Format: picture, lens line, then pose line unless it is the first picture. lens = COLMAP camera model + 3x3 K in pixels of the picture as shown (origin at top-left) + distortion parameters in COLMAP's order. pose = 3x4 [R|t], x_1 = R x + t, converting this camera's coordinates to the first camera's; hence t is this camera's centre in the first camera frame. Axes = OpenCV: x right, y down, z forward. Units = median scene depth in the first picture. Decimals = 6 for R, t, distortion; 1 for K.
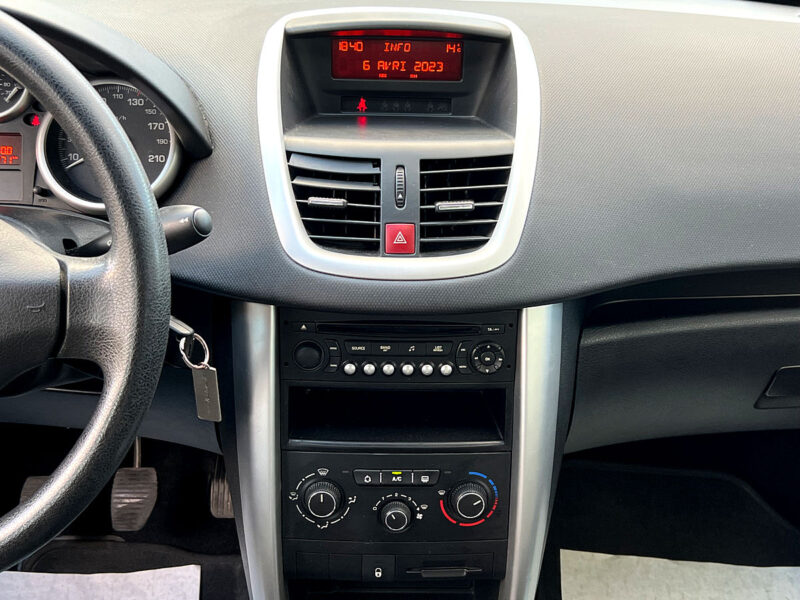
lens RADIAL K [[953.4, 0, 400.0], [0, 953.4, 300.0], [0, 0, 1]] dist [0.208717, -0.538790]
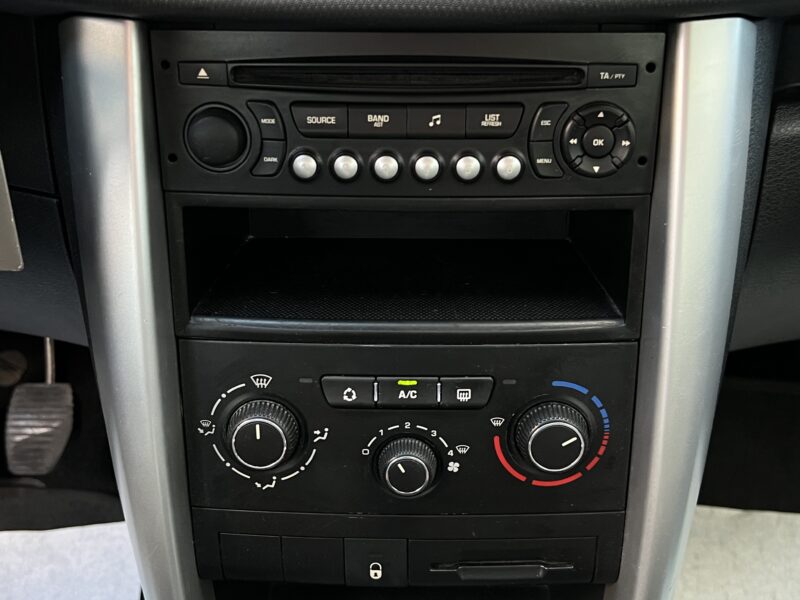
lens RADIAL K [[953.4, 0, 400.0], [0, 953.4, 300.0], [0, 0, 1]] dist [0.208717, -0.538790]
pose [[0.999002, -0.003701, -0.044522, 0.014995], [0.006940, 0.997321, 0.072819, 0.099892], [0.044134, -0.073055, 0.996351, 0.501431]]
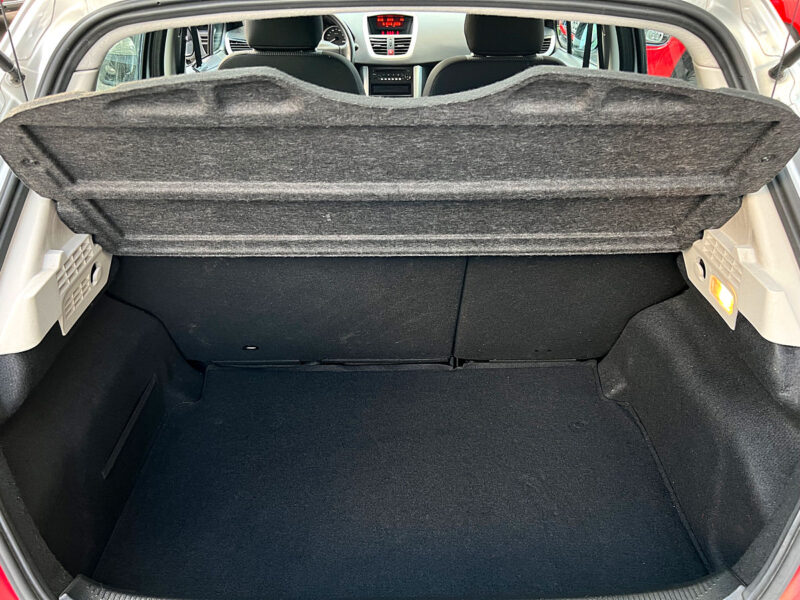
lens RADIAL K [[606.6, 0, 399.8], [0, 606.6, 303.6], [0, 0, 1]] dist [0.038880, -0.039926]
pose [[0.999745, -0.019286, -0.011758, 0.061200], [0.020433, 0.994060, 0.106903, 0.926714], [0.009626, -0.107116, 0.994200, -2.454345]]
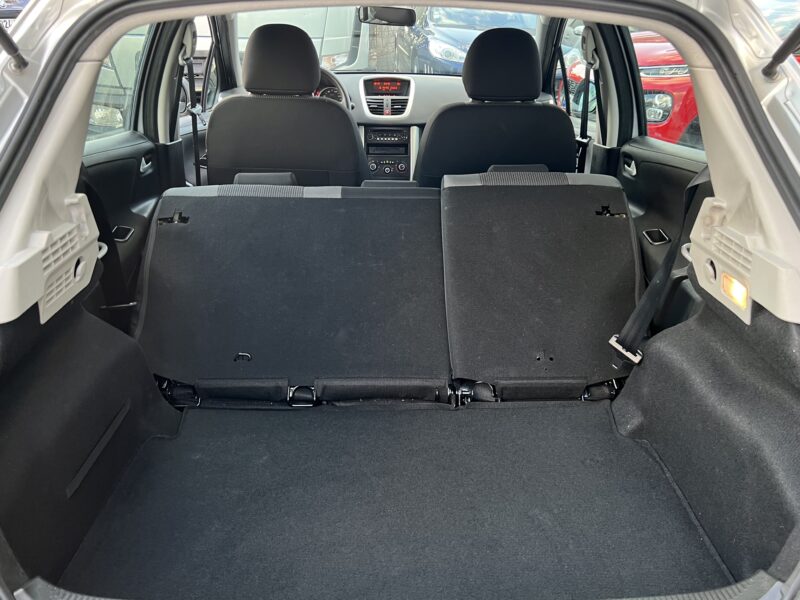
lens RADIAL K [[667.3, 0, 400.0], [0, 667.3, 300.0], [0, 0, 1]] dist [0.013136, 0.001232]
pose [[0.999904, -0.013773, 0.001511, 0.047918], [0.013839, 0.998072, -0.060512, 1.133929], [-0.000674, 0.060527, 0.998166, -2.510877]]
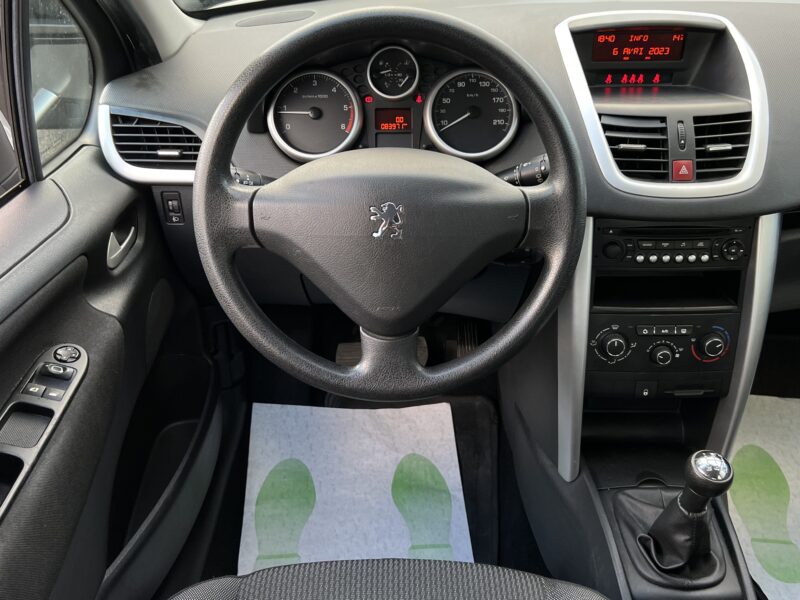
lens RADIAL K [[762.3, 0, 395.7], [0, 762.3, 292.8], [0, 0, 1]] dist [0.021890, -0.010011]
pose [[0.999068, -0.016286, -0.039973, -0.376185], [0.019554, 0.996375, 0.082795, 0.017454], [0.038480, -0.083500, 0.995765, -0.212502]]
